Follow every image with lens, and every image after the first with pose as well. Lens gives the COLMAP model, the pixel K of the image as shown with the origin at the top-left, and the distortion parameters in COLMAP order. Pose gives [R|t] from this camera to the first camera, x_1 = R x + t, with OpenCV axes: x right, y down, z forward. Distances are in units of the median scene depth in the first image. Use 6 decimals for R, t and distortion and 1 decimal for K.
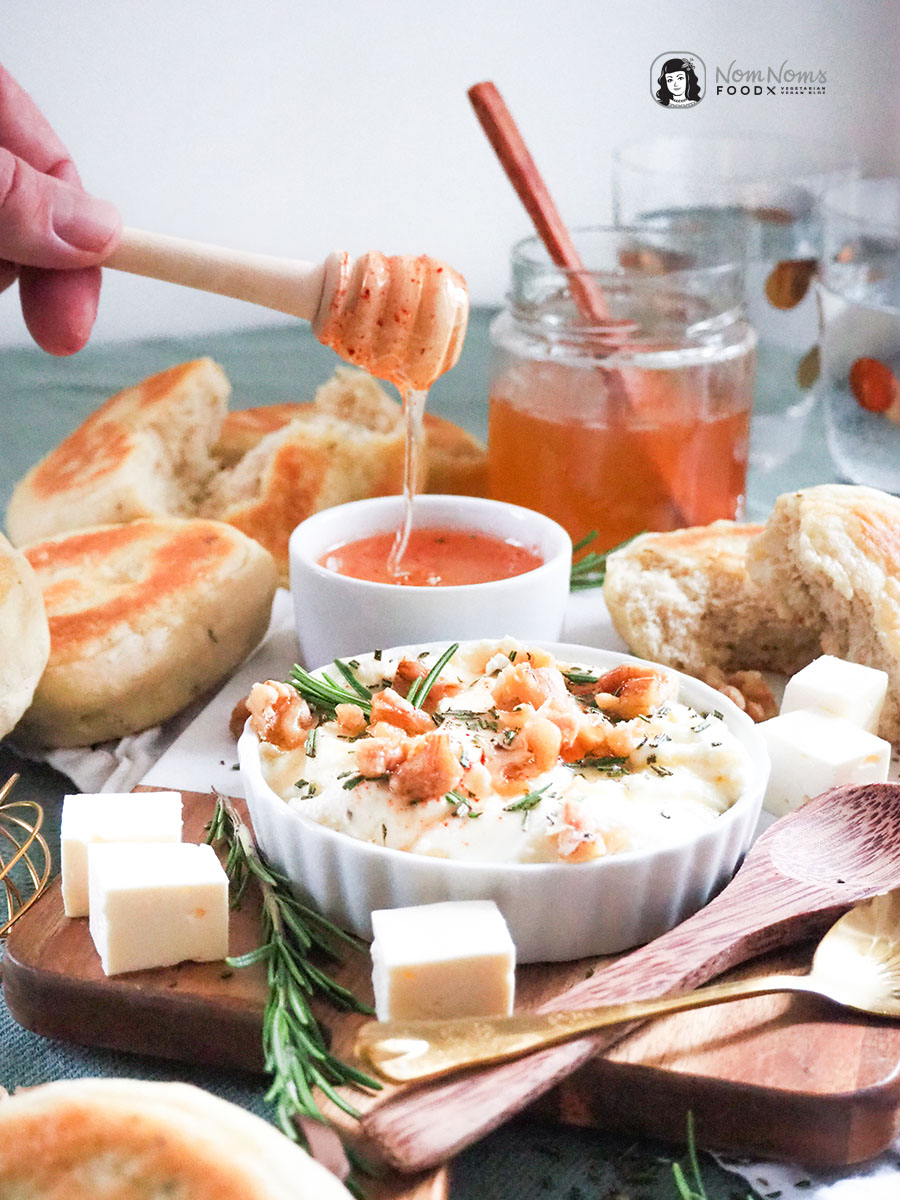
lens RADIAL K [[2051.4, 0, 447.6], [0, 2051.4, 605.6], [0, 0, 1]] dist [0.012387, 0.000000]
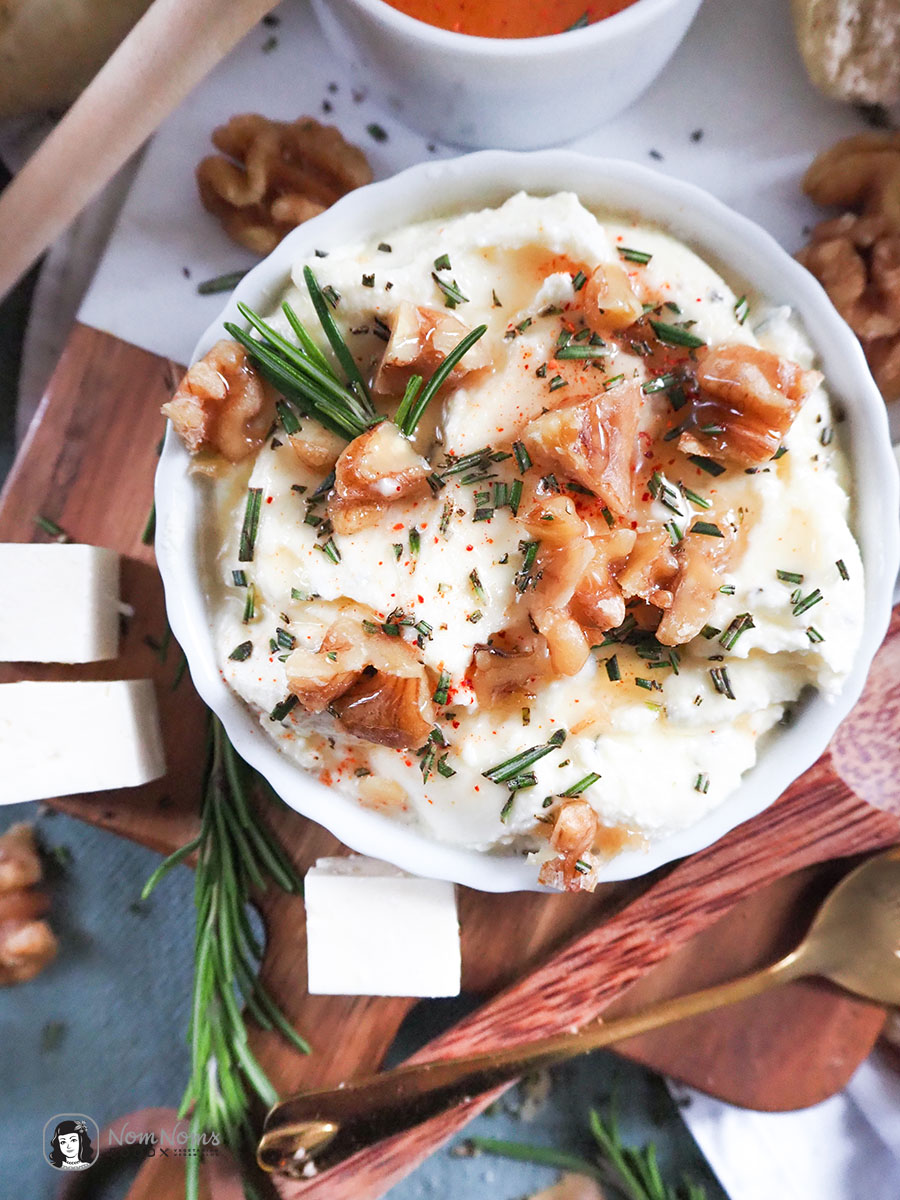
lens RADIAL K [[1017.2, 0, 452.0], [0, 1017.2, 598.5], [0, 0, 1]] dist [-0.040254, 0.031134]
pose [[0.989797, 0.138619, -0.032949, 0.015028], [-0.024689, 0.394620, 0.918513, -0.206053], [0.140326, -0.908328, 0.394016, 0.712948]]
